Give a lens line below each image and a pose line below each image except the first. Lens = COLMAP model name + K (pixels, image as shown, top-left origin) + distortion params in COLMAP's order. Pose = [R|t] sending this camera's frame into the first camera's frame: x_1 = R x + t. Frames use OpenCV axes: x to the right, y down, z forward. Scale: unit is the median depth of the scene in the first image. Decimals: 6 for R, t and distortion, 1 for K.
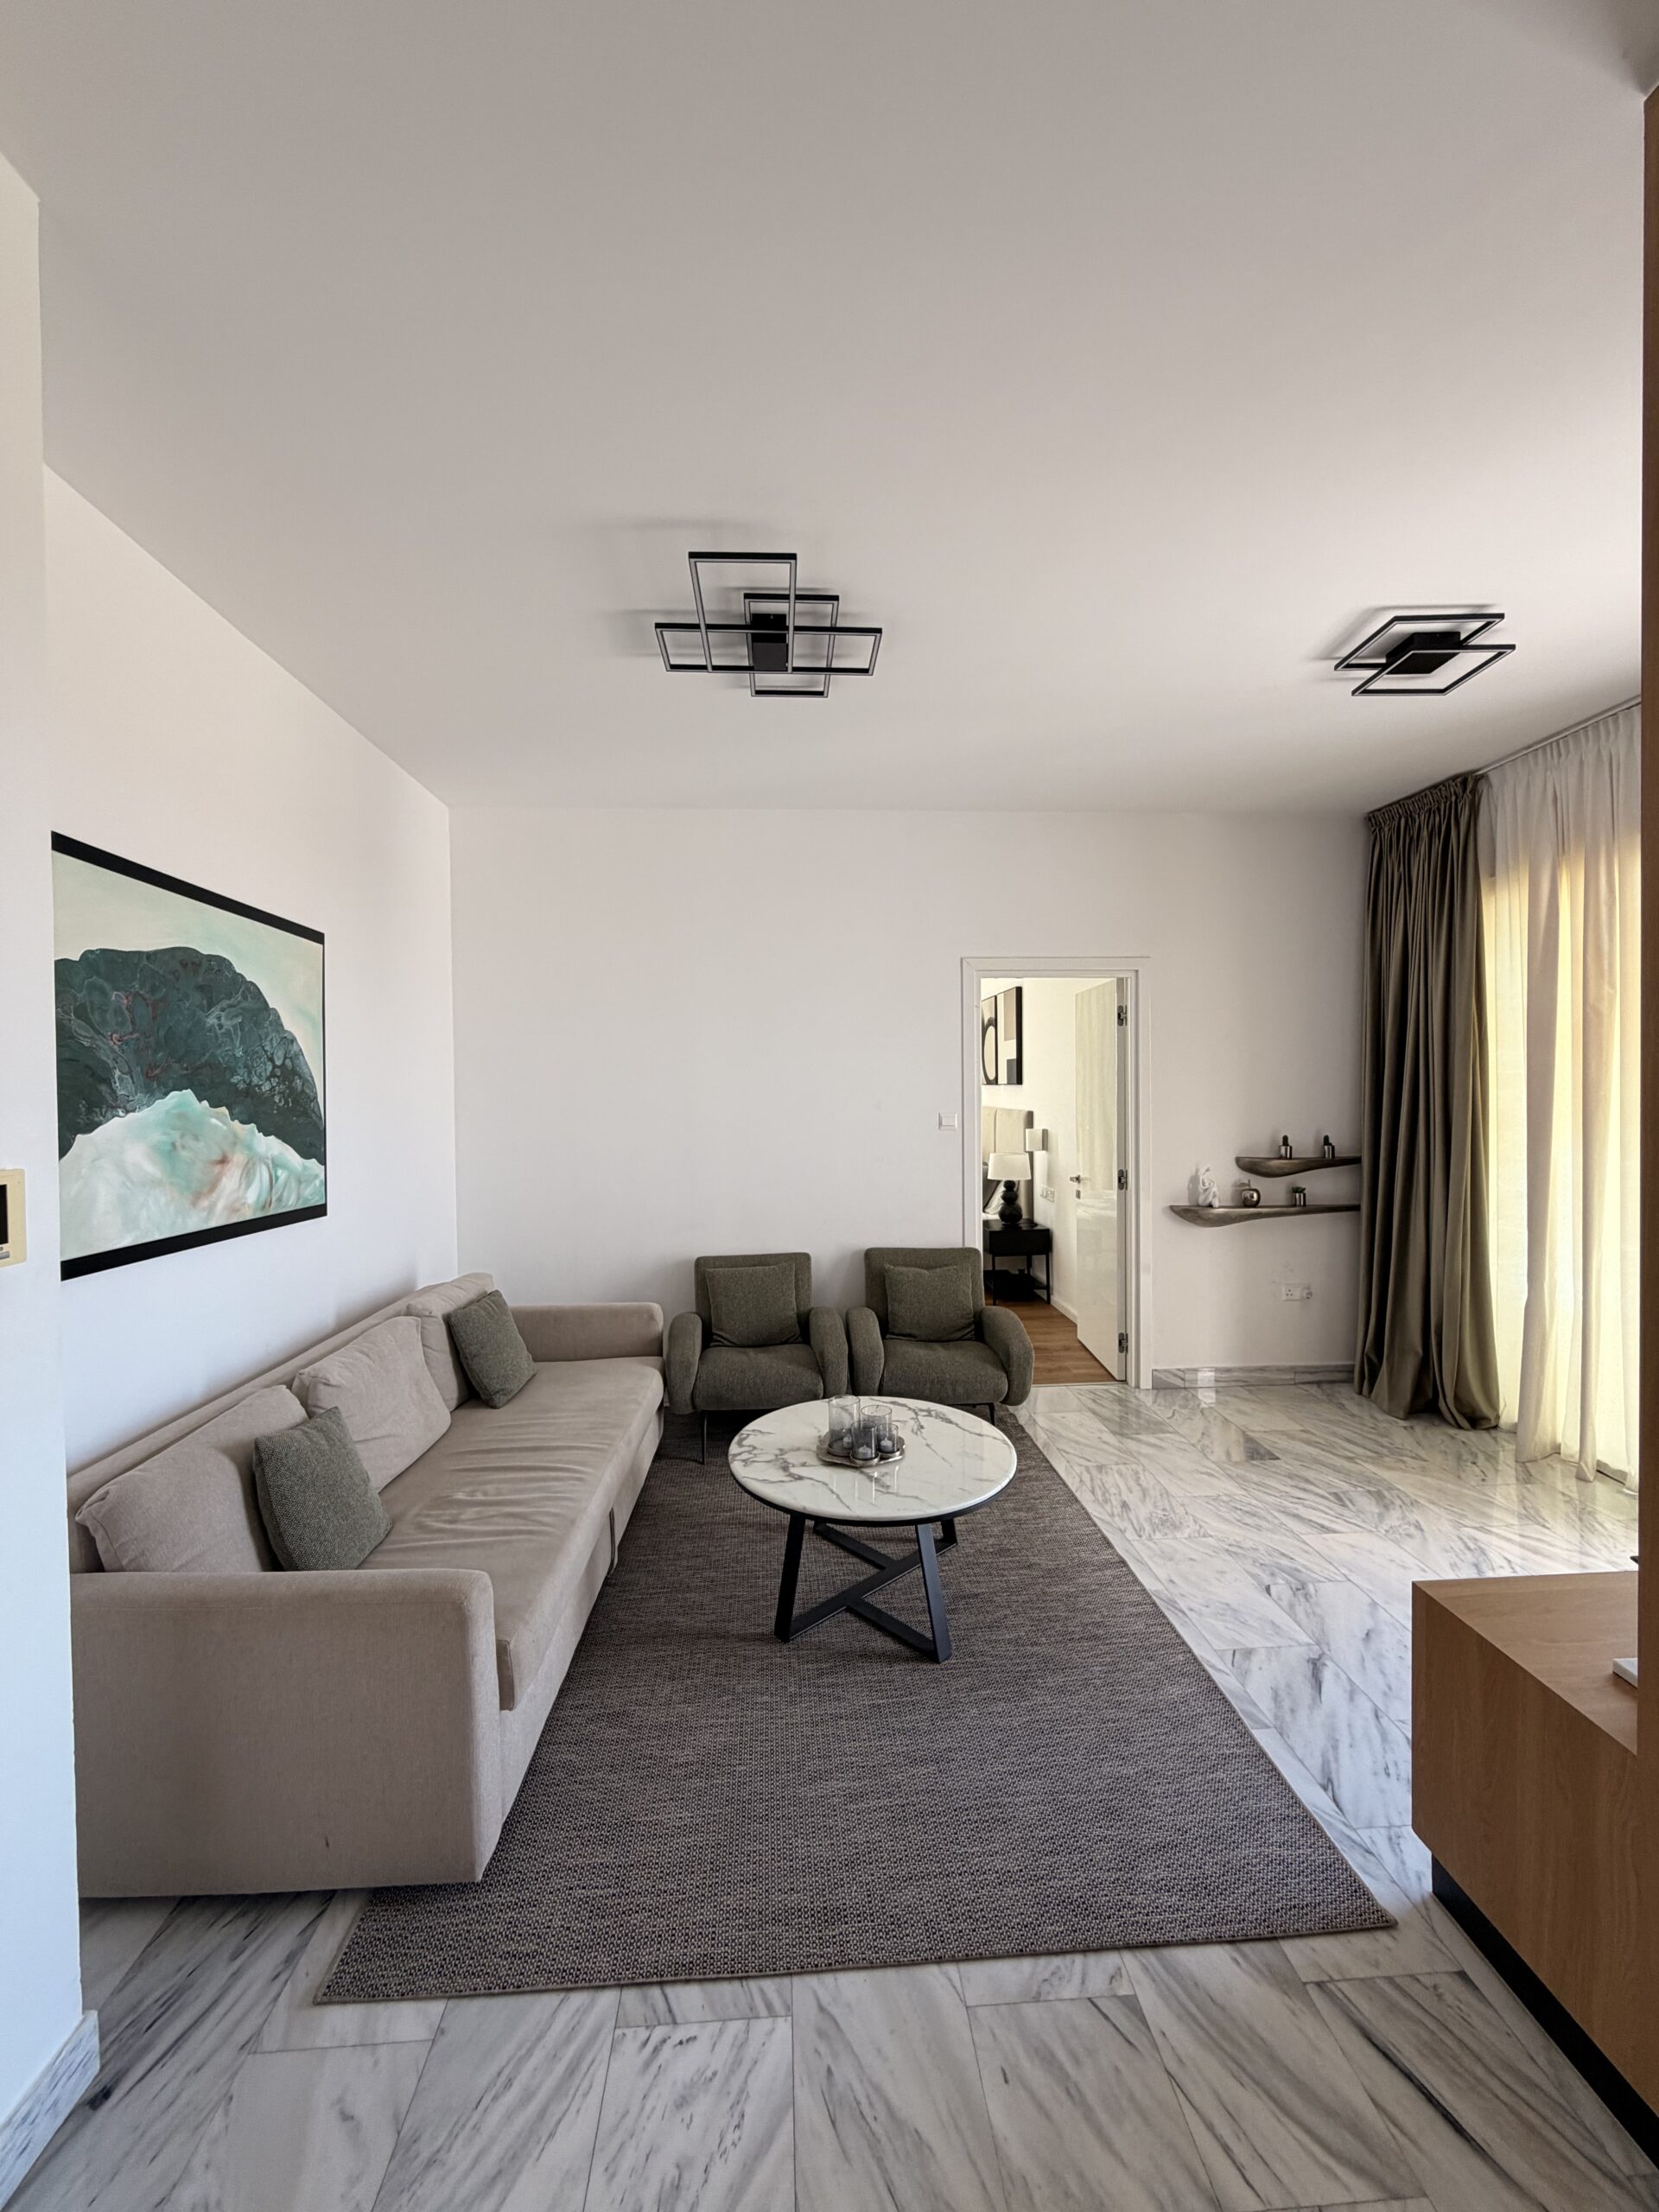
lens RADIAL K [[881.8, 0, 827.1], [0, 881.8, 1106.0], [0, 0, 1]] dist [0.001507, 0.000709]
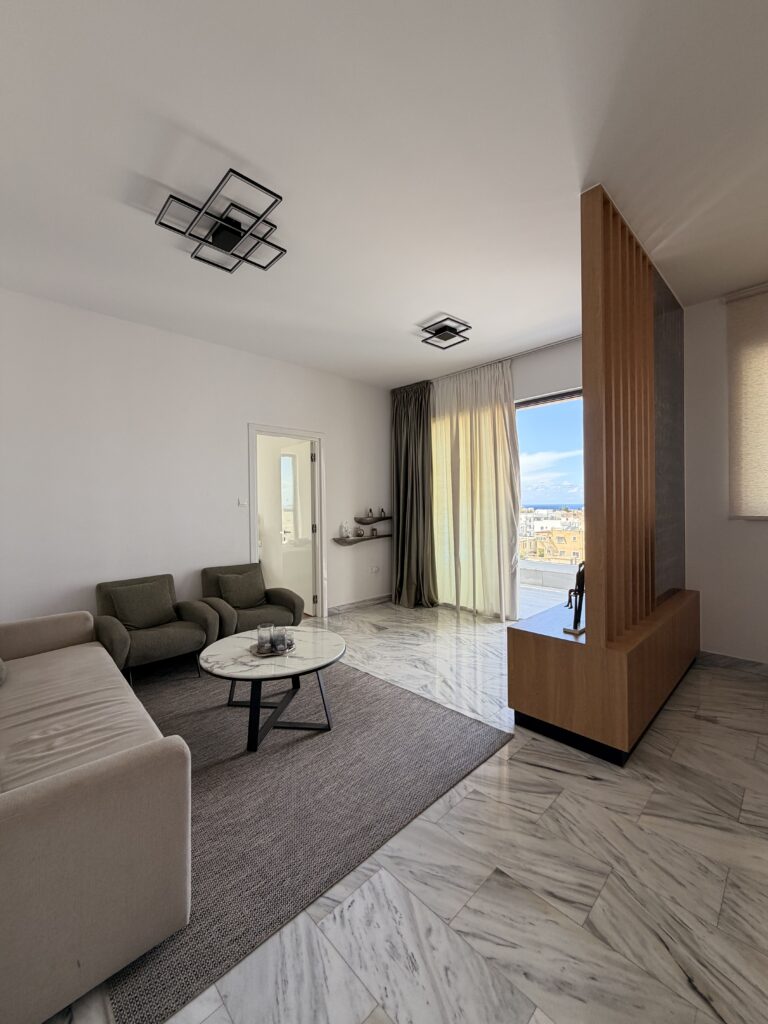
lens RADIAL K [[408.2, 0, 382.2], [0, 408.2, 511.8], [0, 0, 1]] dist [0.001507, 0.000709]
pose [[0.761838, -0.011727, 0.647661, -0.405520], [0.021537, 0.999742, -0.007231, 0.093802], [-0.647409, 0.019458, 0.761894, 0.125842]]
